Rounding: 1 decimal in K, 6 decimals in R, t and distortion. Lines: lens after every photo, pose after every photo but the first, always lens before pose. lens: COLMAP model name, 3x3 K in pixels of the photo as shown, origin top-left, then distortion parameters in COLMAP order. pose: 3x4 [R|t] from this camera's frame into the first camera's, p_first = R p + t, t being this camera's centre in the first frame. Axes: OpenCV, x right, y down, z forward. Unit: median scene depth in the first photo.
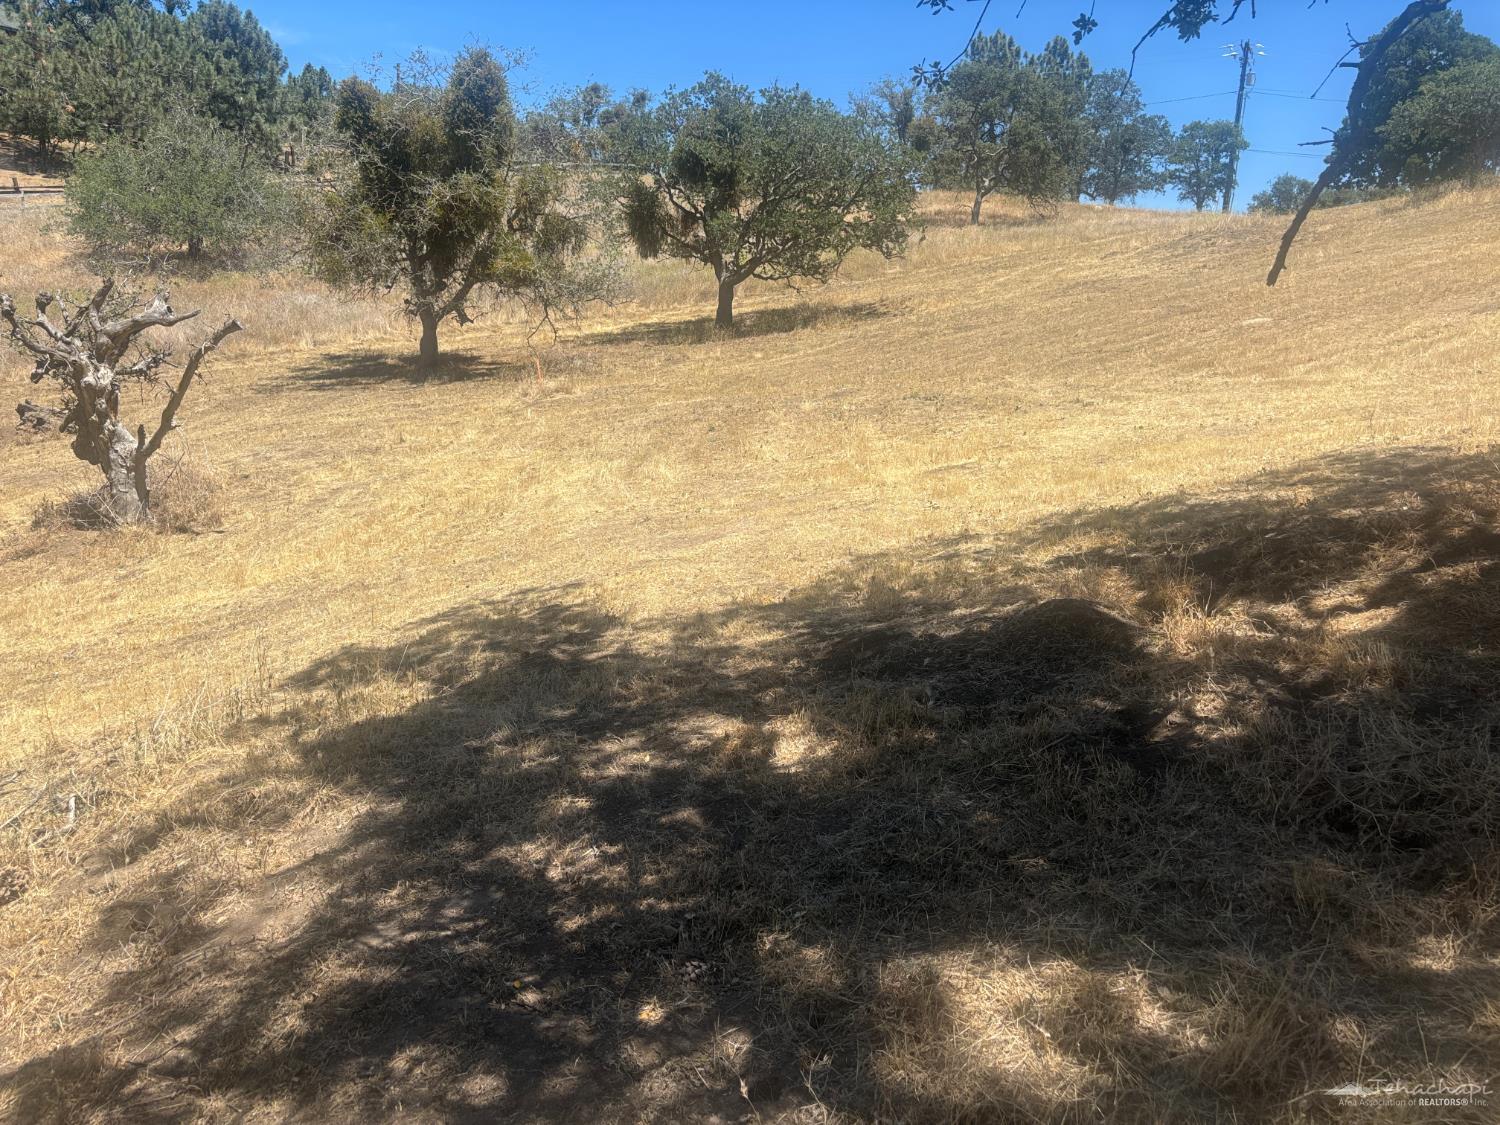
lens RADIAL K [[1127.6, 0, 751.7], [0, 1127.6, 563.4], [0, 0, 1]] dist [0.044993, -0.046010]
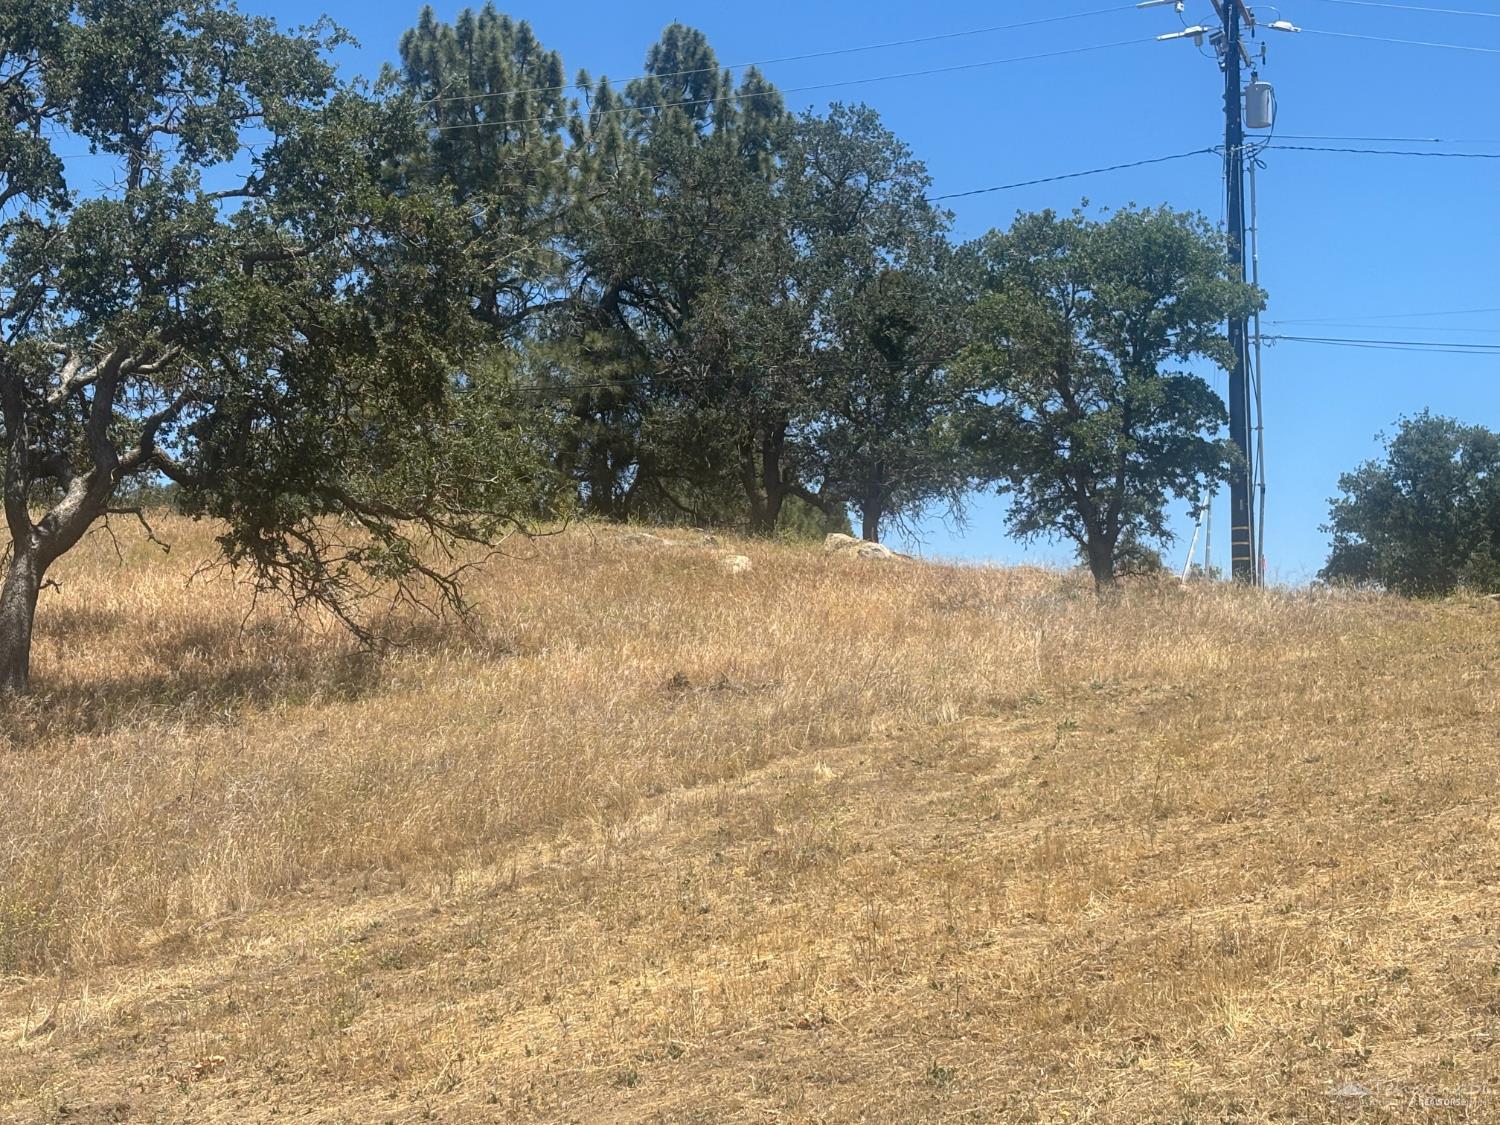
lens RADIAL K [[2616.5, 0, 749.4], [0, 2616.5, 562.6], [0, 0, 1]] dist [0.141393, 0.000000]
pose [[0.984903, -0.039959, 0.168430, 0.179990], [0.085583, 0.958163, -0.273129, -0.133592], [-0.150469, 0.283421, 0.947118, 0.390158]]
